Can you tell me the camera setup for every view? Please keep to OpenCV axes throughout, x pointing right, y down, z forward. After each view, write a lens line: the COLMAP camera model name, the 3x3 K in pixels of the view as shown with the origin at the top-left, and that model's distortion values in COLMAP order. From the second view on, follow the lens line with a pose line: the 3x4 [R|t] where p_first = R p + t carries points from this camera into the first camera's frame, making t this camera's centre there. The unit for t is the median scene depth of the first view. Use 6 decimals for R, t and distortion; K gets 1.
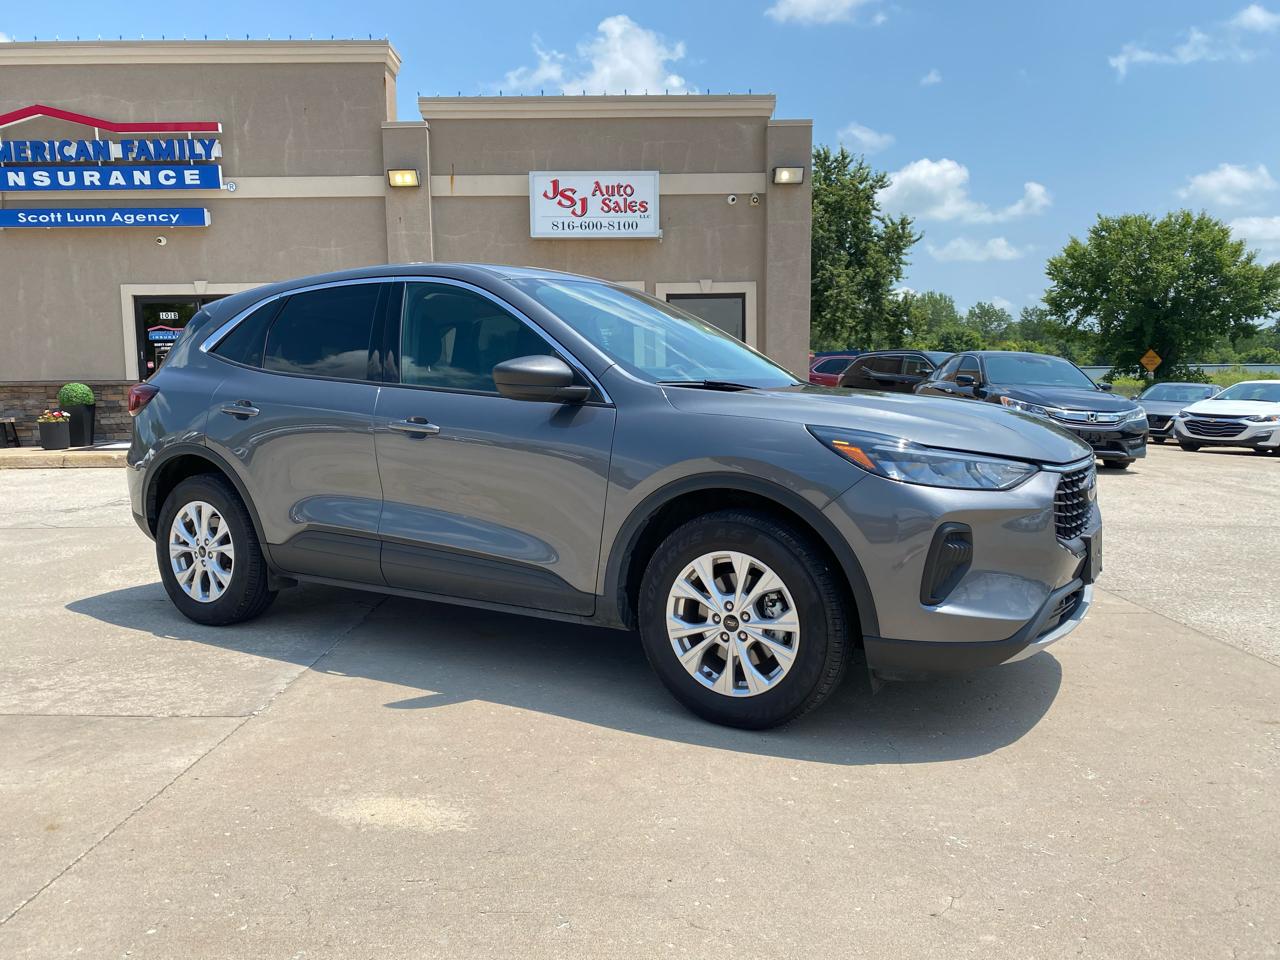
lens RADIAL K [[958.7, 0, 641.3], [0, 958.7, 492.9], [0, 0, 1]] dist [0.000960, 0.008161]
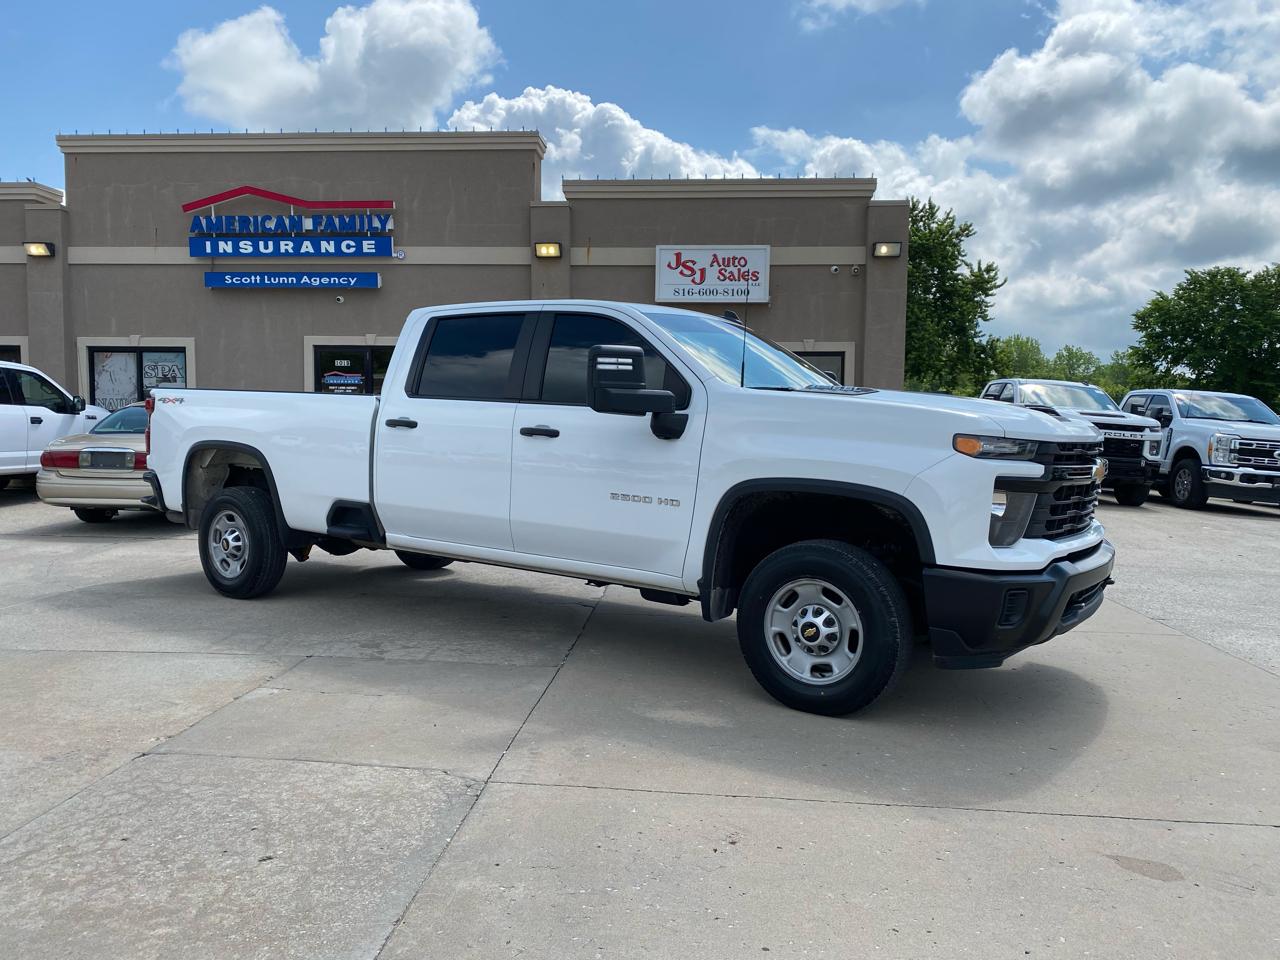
lens RADIAL K [[952.1, 0, 631.8], [0, 952.1, 485.2], [0, 0, 1]] dist [0.038829, -0.059666]
pose [[0.995783, 0.029788, -0.086775, -0.037700], [-0.033429, 0.998607, -0.040817, -0.000759], [0.085438, 0.043546, 0.995391, -0.123948]]
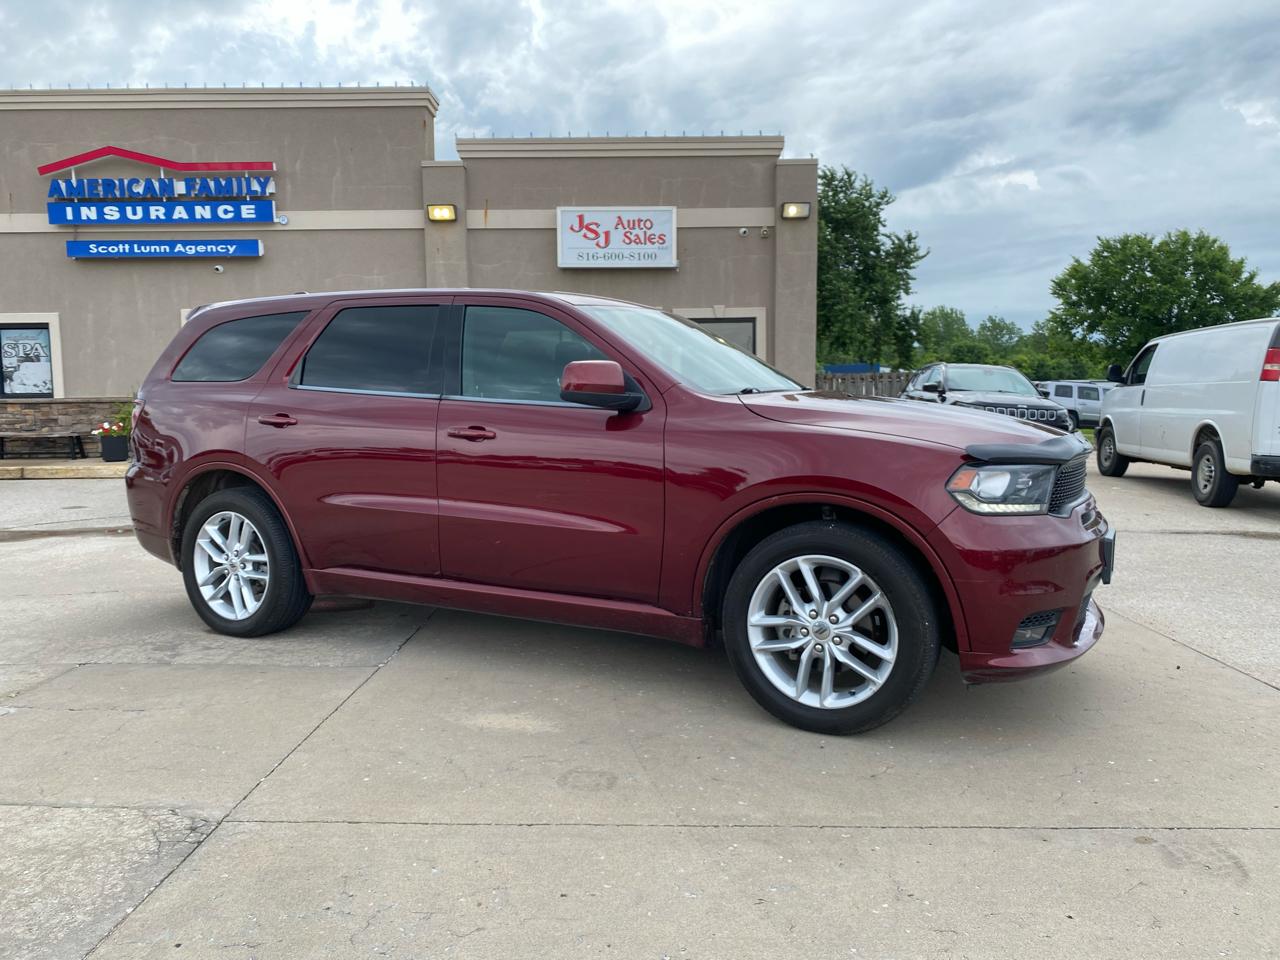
lens RADIAL K [[958.1, 0, 640.0], [0, 958.1, 480.0], [0, 0, 1]] dist [0.006344, -0.000718]
pose [[0.999899, 0.004237, -0.013564, -0.006530], [-0.004573, 0.999681, -0.024821, 0.001159], [0.013455, 0.024880, 0.999600, -0.077216]]
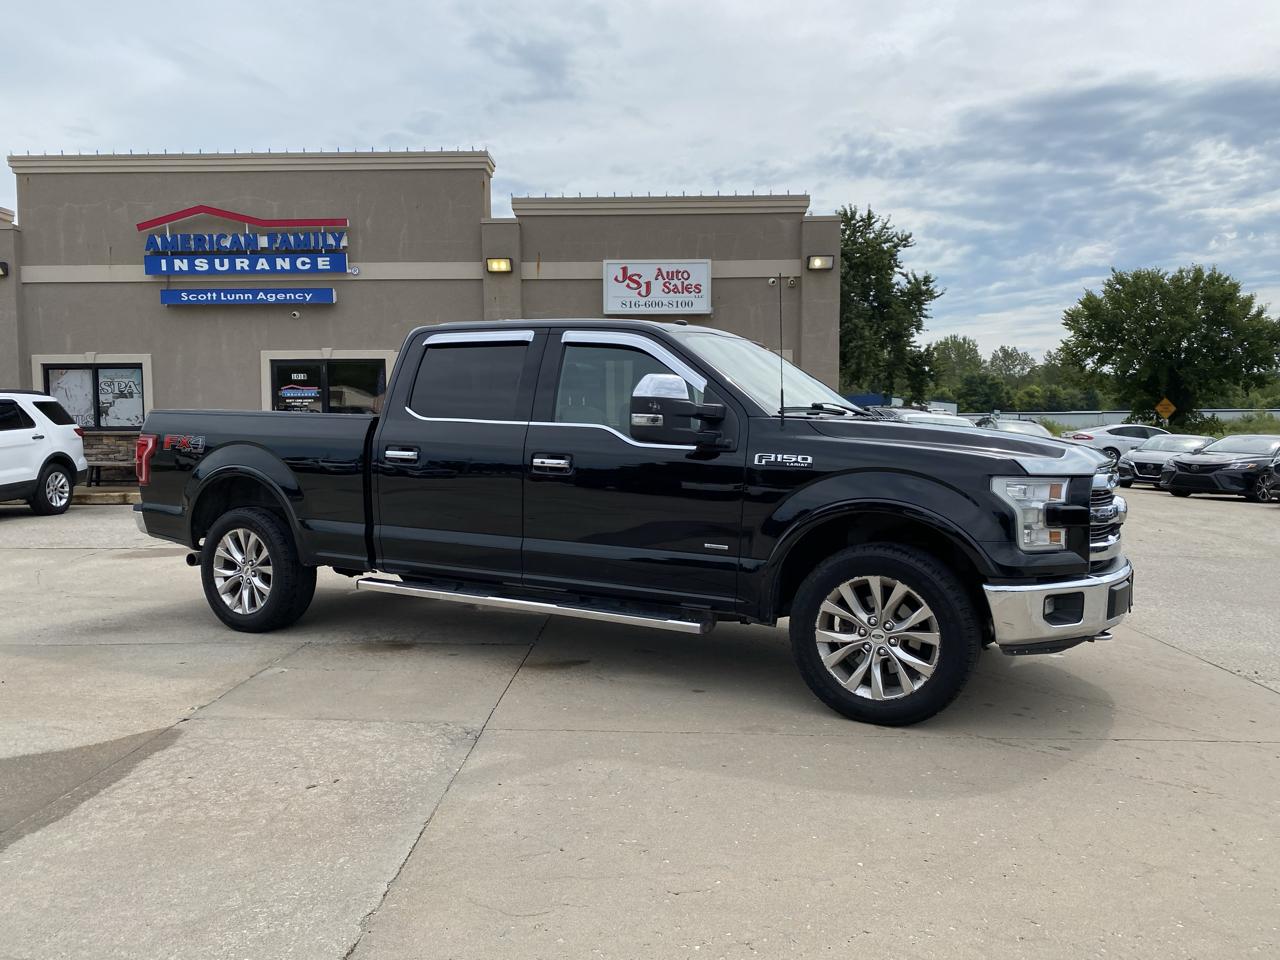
lens RADIAL K [[952.1, 0, 631.8], [0, 952.1, 485.2], [0, 0, 1]] dist [0.038829, -0.059666]
pose [[0.999411, 0.008094, -0.033346, -0.038412], [-0.009721, 0.998755, -0.048931, 0.004961], [0.032909, 0.049226, 0.998245, -0.175178]]
